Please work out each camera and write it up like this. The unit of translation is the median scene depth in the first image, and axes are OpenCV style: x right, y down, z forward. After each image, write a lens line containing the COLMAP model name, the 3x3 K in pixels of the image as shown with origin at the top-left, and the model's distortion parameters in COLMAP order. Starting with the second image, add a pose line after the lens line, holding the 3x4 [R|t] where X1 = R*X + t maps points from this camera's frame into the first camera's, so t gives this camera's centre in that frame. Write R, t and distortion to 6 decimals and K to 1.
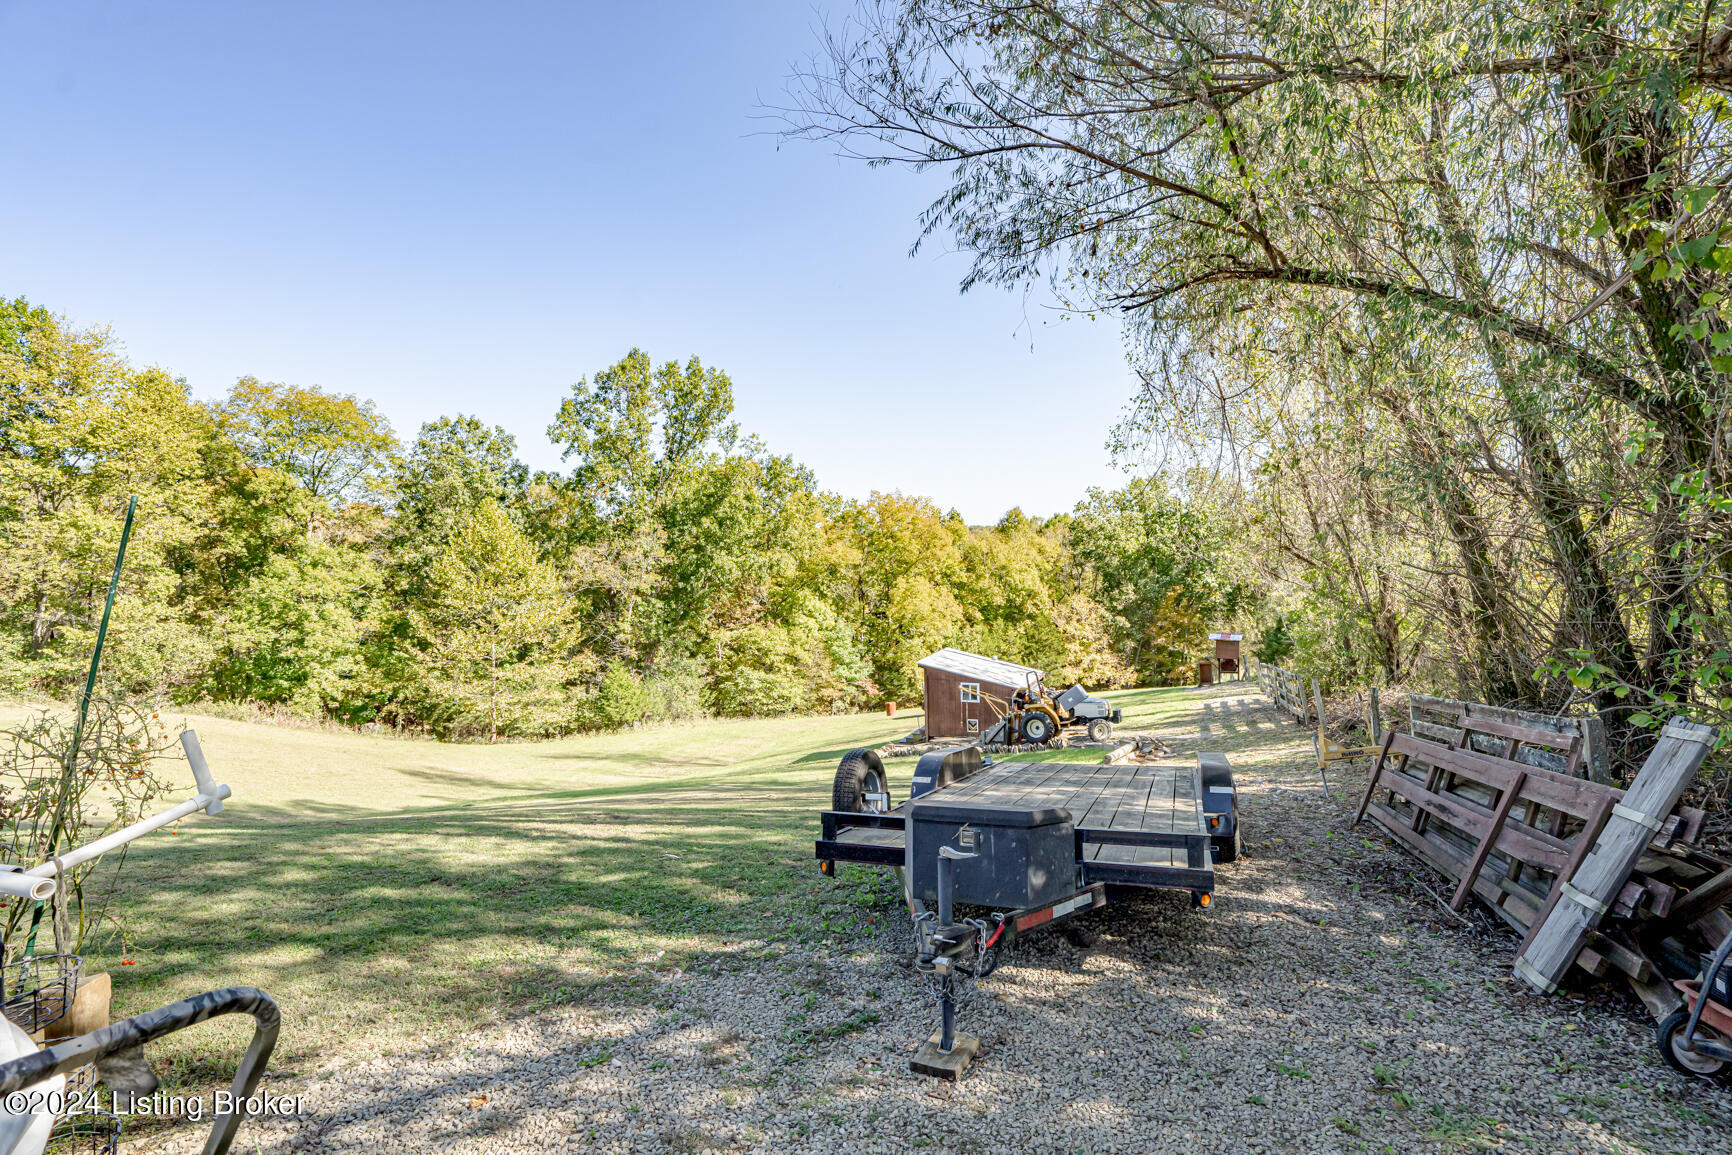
lens RADIAL K [[820.3, 0, 876.3], [0, 820.3, 563.6], [0, 0, 1]] dist [-0.058756, 0.018875]
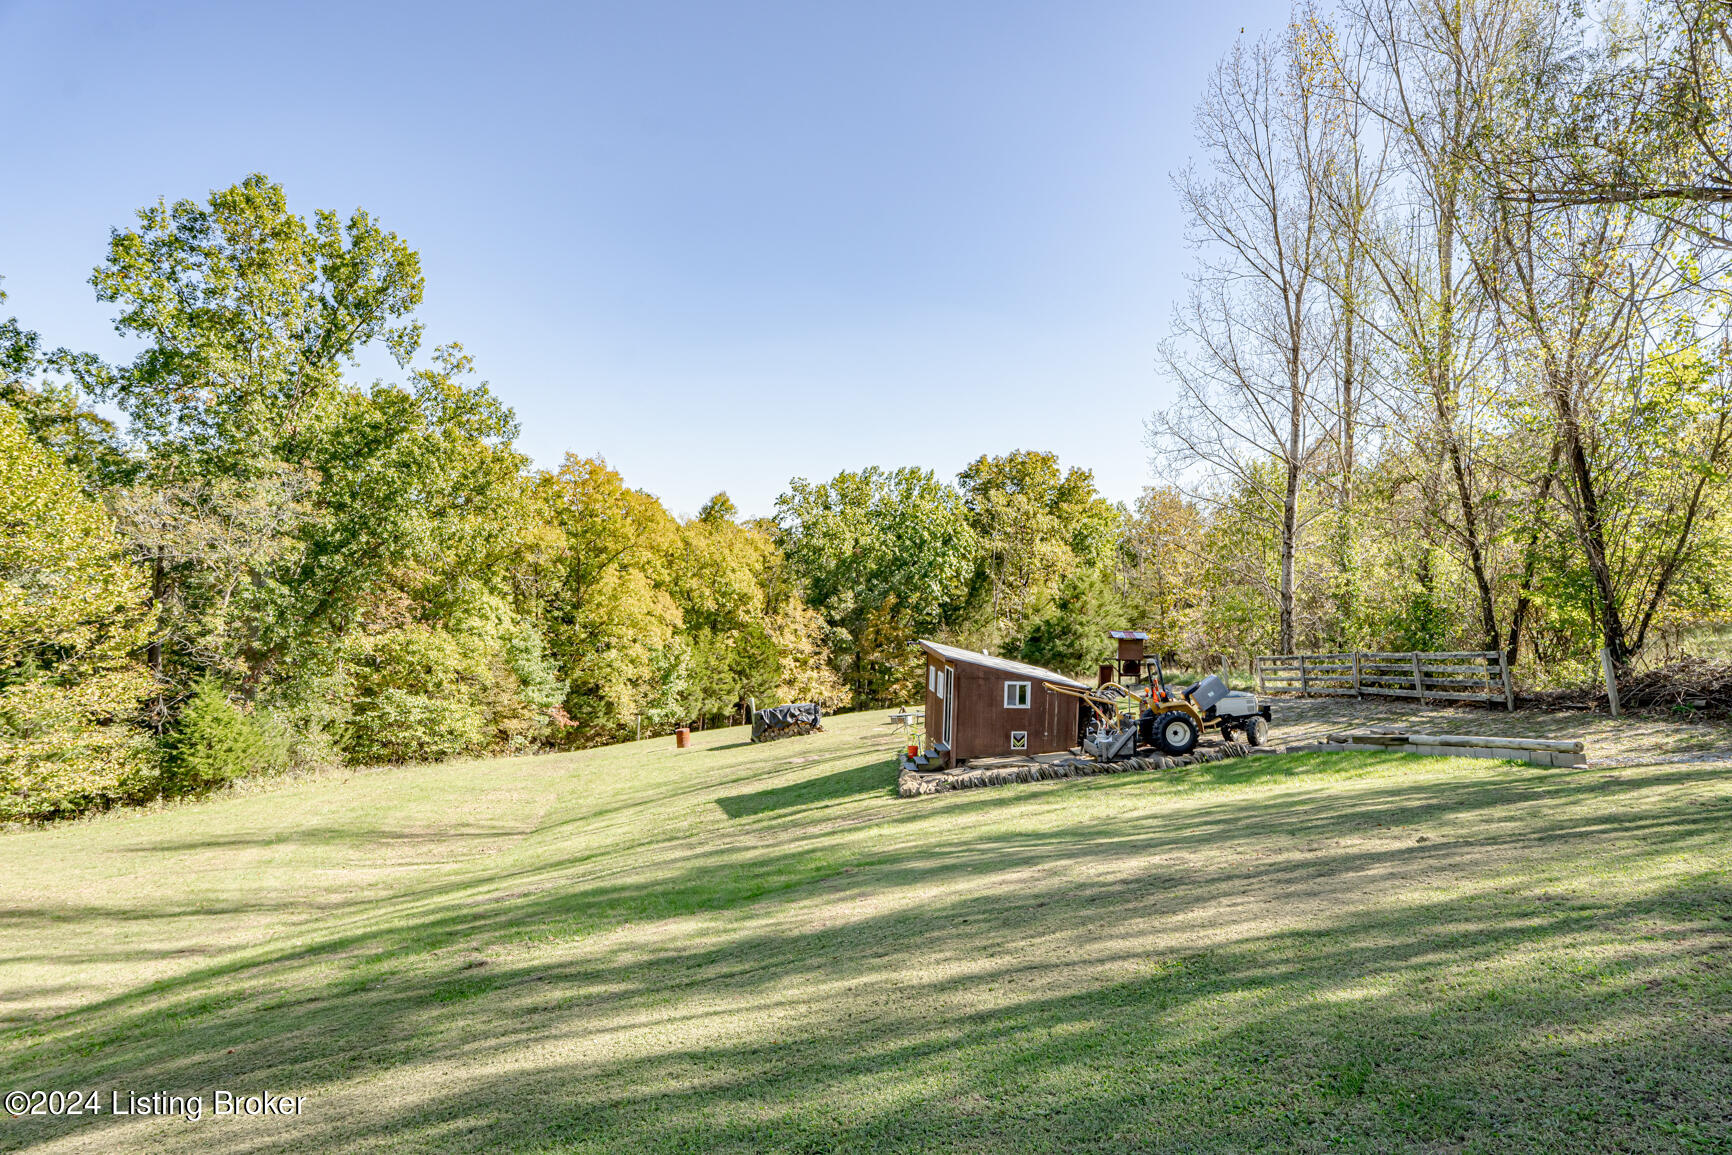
lens RADIAL K [[918.2, 0, 872.4], [0, 918.2, 577.4], [0, 0, 1]] dist [-0.041895, 0.006904]
pose [[0.889342, 0.034107, 0.455969, -0.122485], [-0.031921, 0.999412, -0.012496, 0.023960], [-0.456127, -0.003442, 0.889908, 0.120744]]
